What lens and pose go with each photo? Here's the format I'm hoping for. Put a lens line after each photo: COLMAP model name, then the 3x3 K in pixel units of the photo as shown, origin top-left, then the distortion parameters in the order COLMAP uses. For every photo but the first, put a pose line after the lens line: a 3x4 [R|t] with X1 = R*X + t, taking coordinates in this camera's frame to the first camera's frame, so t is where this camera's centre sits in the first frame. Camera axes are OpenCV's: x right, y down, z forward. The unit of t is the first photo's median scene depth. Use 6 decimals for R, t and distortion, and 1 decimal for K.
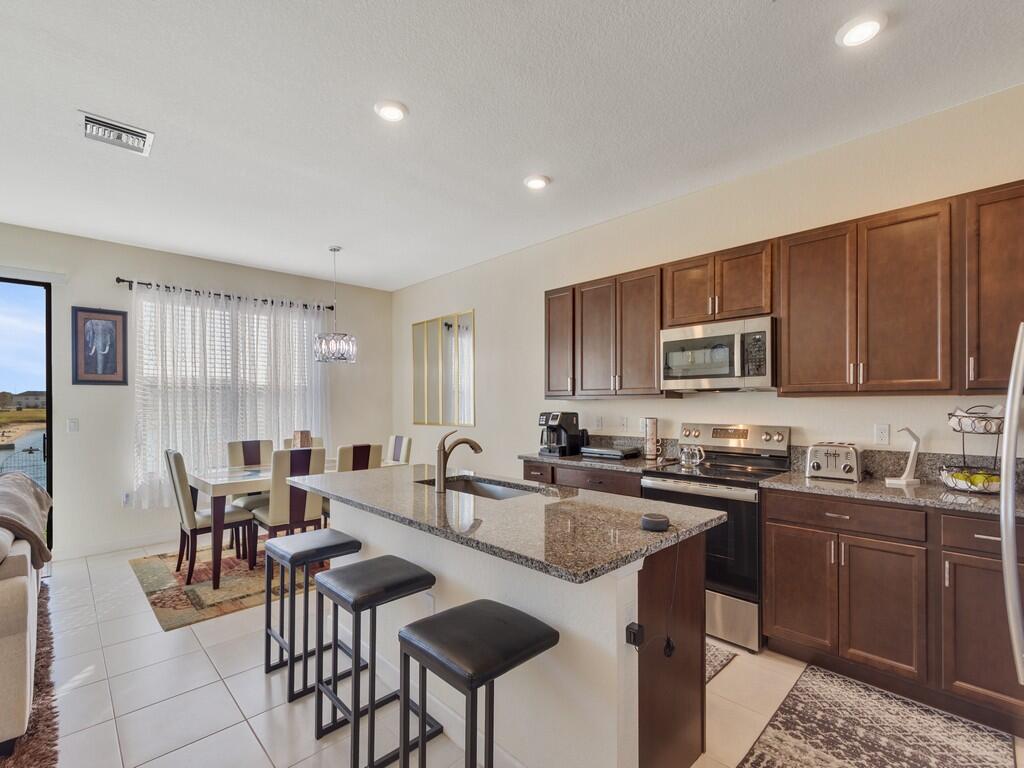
lens RADIAL K [[469.9, 0, 511.0], [0, 469.9, 404.8], [0, 0, 1]] dist [-0.003578, -0.000969]
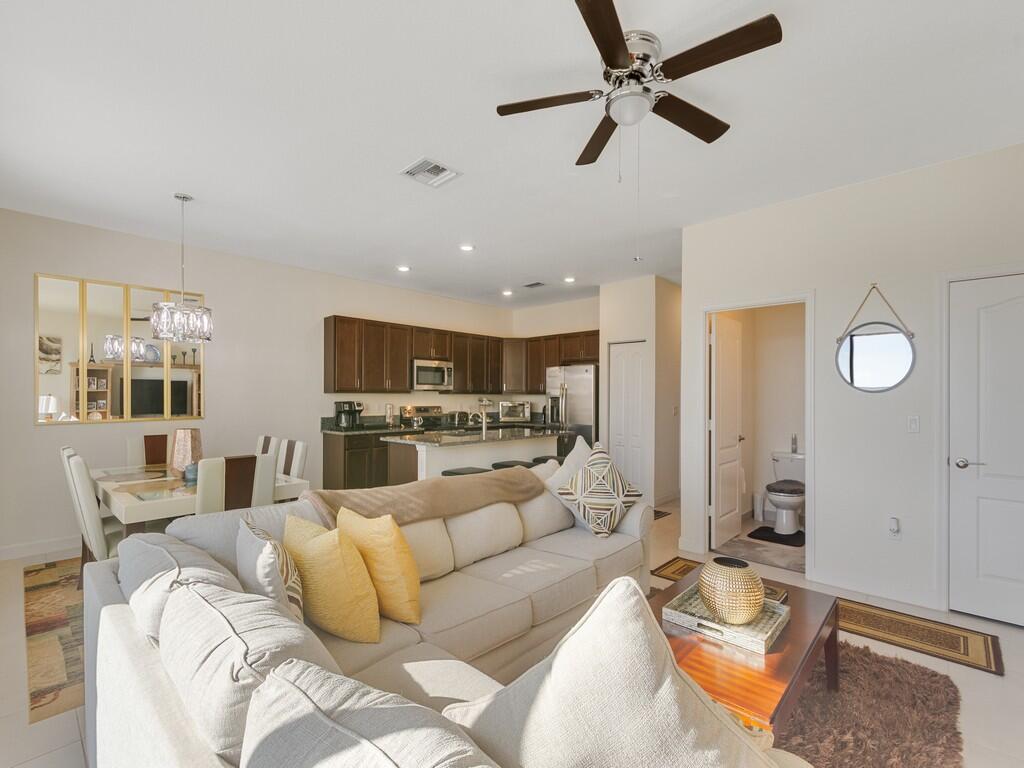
lens RADIAL K [[466.0, 0, 507.0], [0, 466.0, 396.6], [0, 0, 1]] dist [0.001291, -0.000313]
pose [[-0.047153, 0.004457, 0.998878, -1.266361], [-0.000222, 0.999990, -0.004472, 0.005515], [-0.998888, -0.000433, -0.047151, 0.523771]]
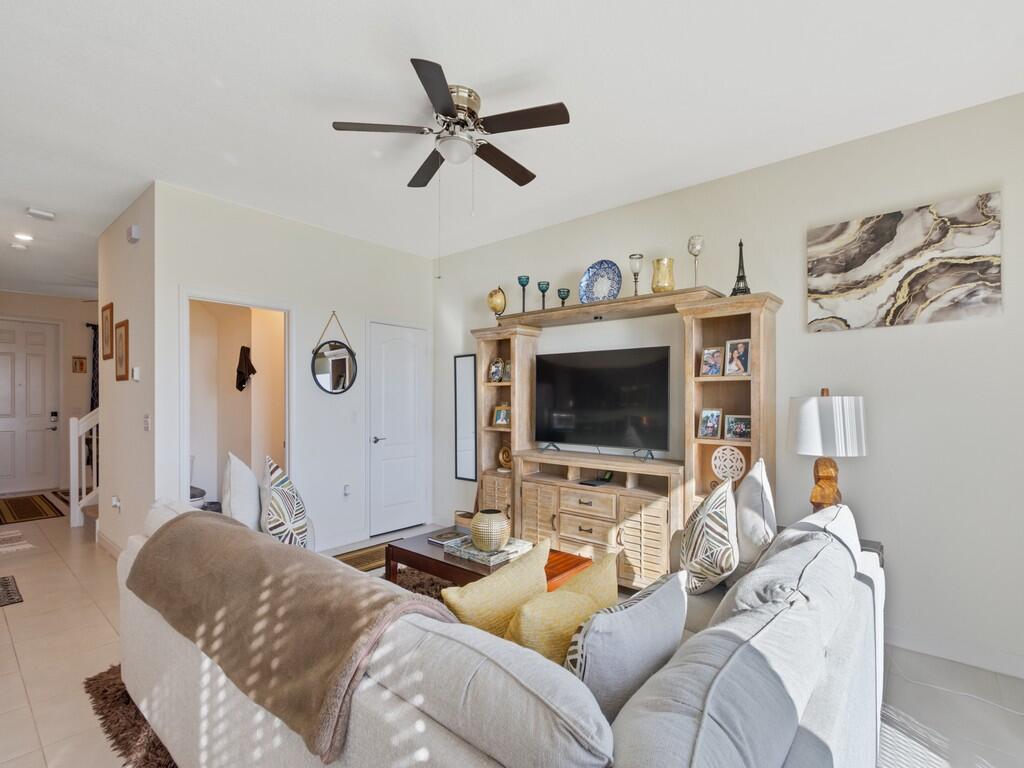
lens RADIAL K [[482.9, 0, 501.1], [0, 482.9, 399.3], [0, 0, 1]] dist [0.007483, 0.000000]
pose [[-0.995641, 0.003146, -0.093214, -0.789947], [0.002611, 0.999979, 0.005857, 0.000545], [0.093231, 0.005588, -0.995629, 0.962613]]
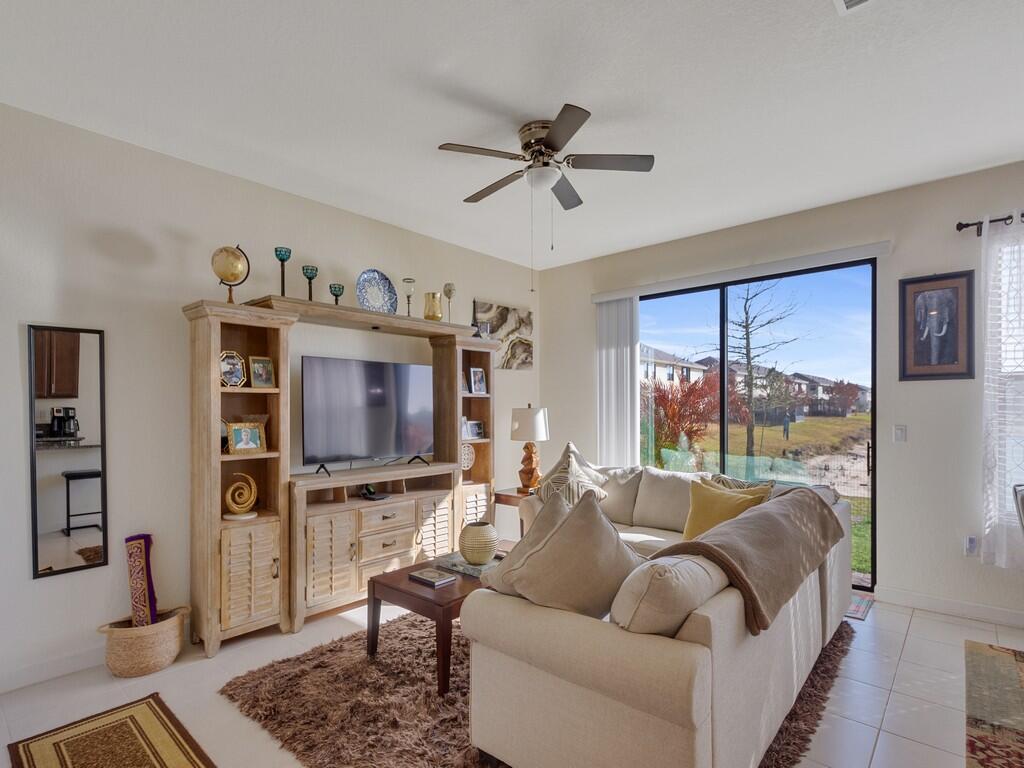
lens RADIAL K [[524.0, 0, 503.2], [0, 524.0, 410.7], [0, 0, 1]] dist [0.000662, -0.001149]
pose [[0.072735, 0.007153, -0.997326, -0.117027], [0.000981, 0.999973, 0.007244, -0.001061], [0.997351, -0.001505, 0.072726, 0.277715]]
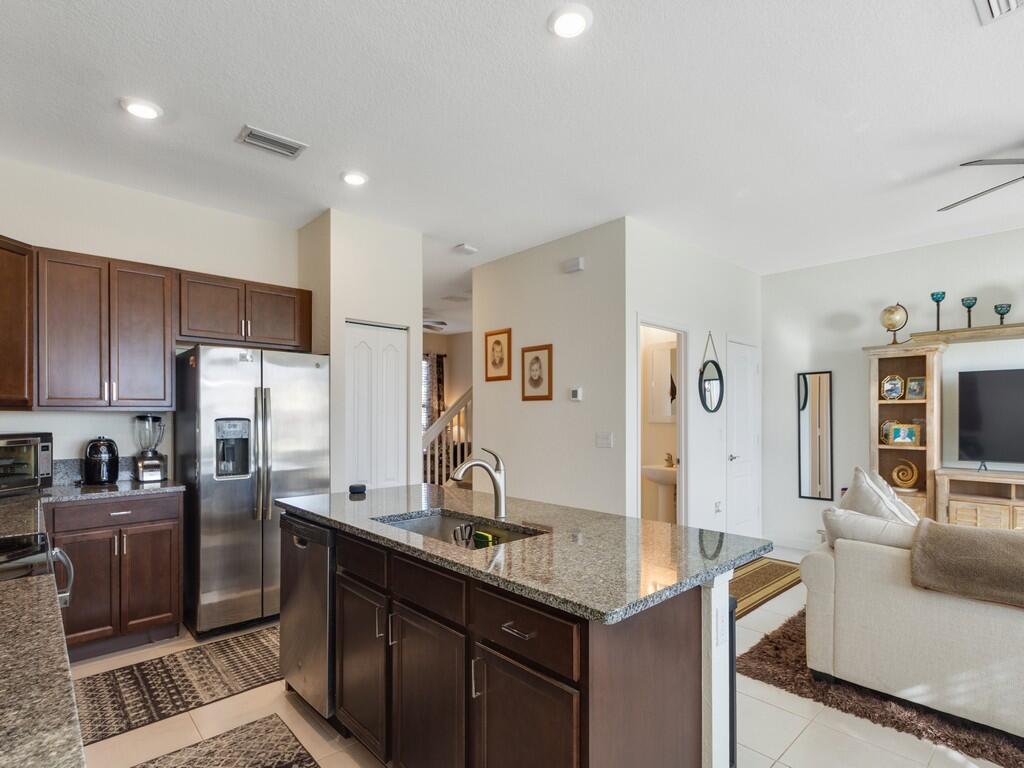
lens RADIAL K [[517.4, 0, 504.3], [0, 517.4, 415.0], [0, 0, 1]] dist [0.001329, 0.000210]
pose [[-0.999779, 0.005284, 0.020345, -0.094226], [0.005326, 0.999984, 0.001973, -0.004271], [-0.020334, 0.002081, -0.999791, 1.039150]]
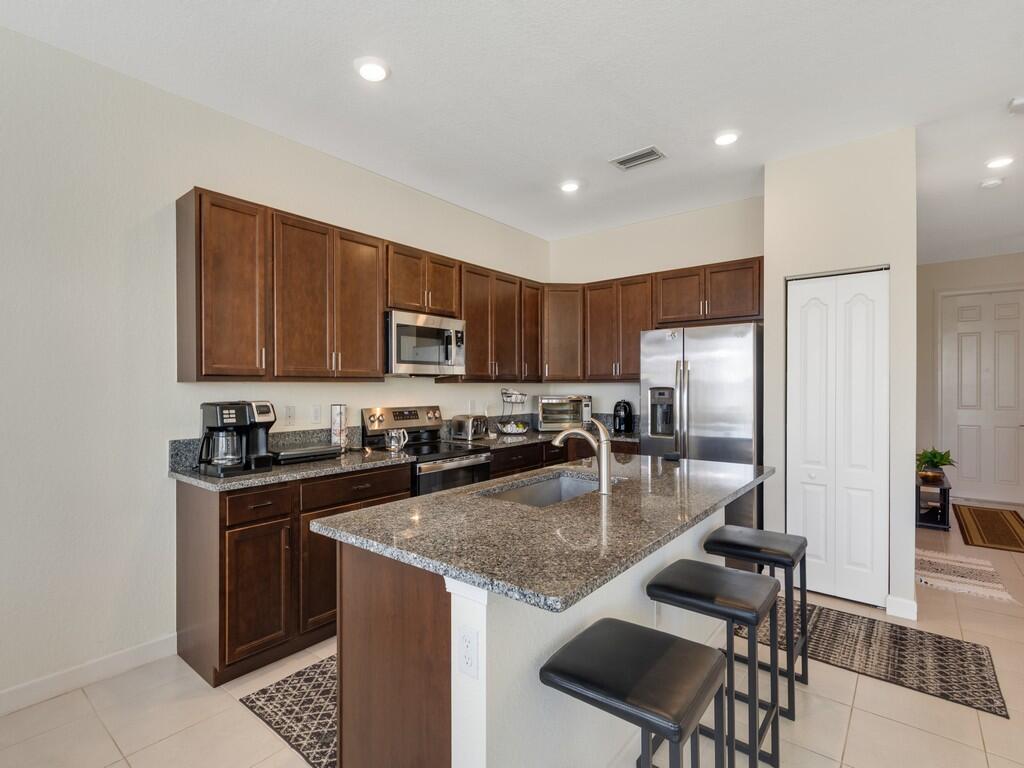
lens RADIAL K [[495.0, 0, 500.3], [0, 495.0, 388.2], [0, 0, 1]] dist [0.003122, -0.007612]
pose [[-0.116044, 0.000170, 0.993244, -0.526281], [0.005960, 0.999982, 0.000525, -0.001084], [-0.993226, 0.005981, -0.116043, 0.674653]]
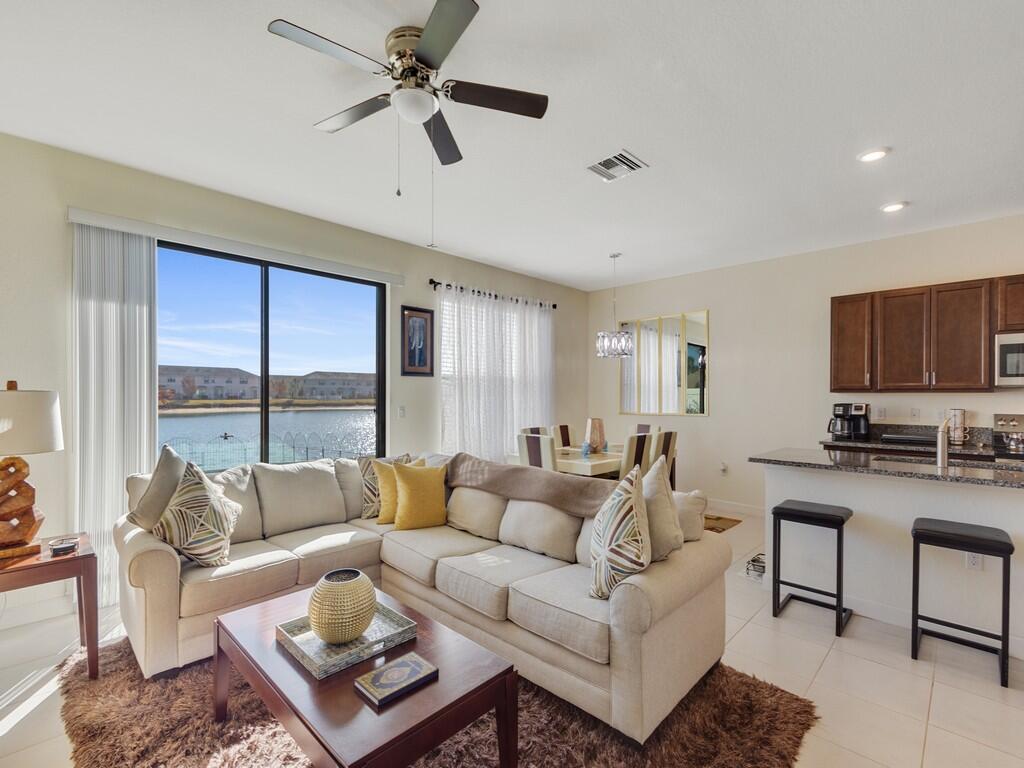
lens RADIAL K [[466.0, 0, 507.0], [0, 466.0, 396.6], [0, 0, 1]] dist [0.001291, -0.000313]
pose [[0.999644, 0.007674, 0.025547, -0.703075], [-0.007658, 0.999970, -0.000717, 0.004980], [-0.025552, 0.000521, 0.999673, -0.106667]]
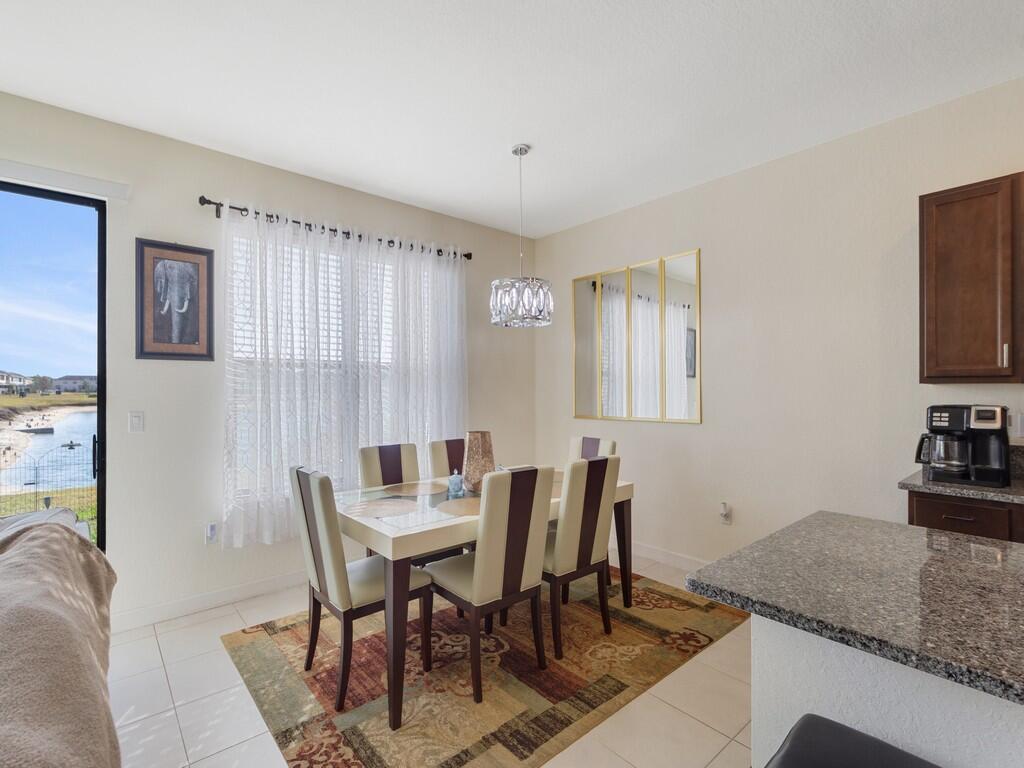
lens RADIAL K [[476.2, 0, 507.7], [0, 476.2, 388.4], [0, 0, 1]] dist [-0.001842, -0.000346]
pose [[0.998490, 0.002840, -0.054861, -0.382161], [-0.003091, 0.999985, -0.004493, -0.001104], [0.054848, 0.004656, 0.998484, 0.366419]]
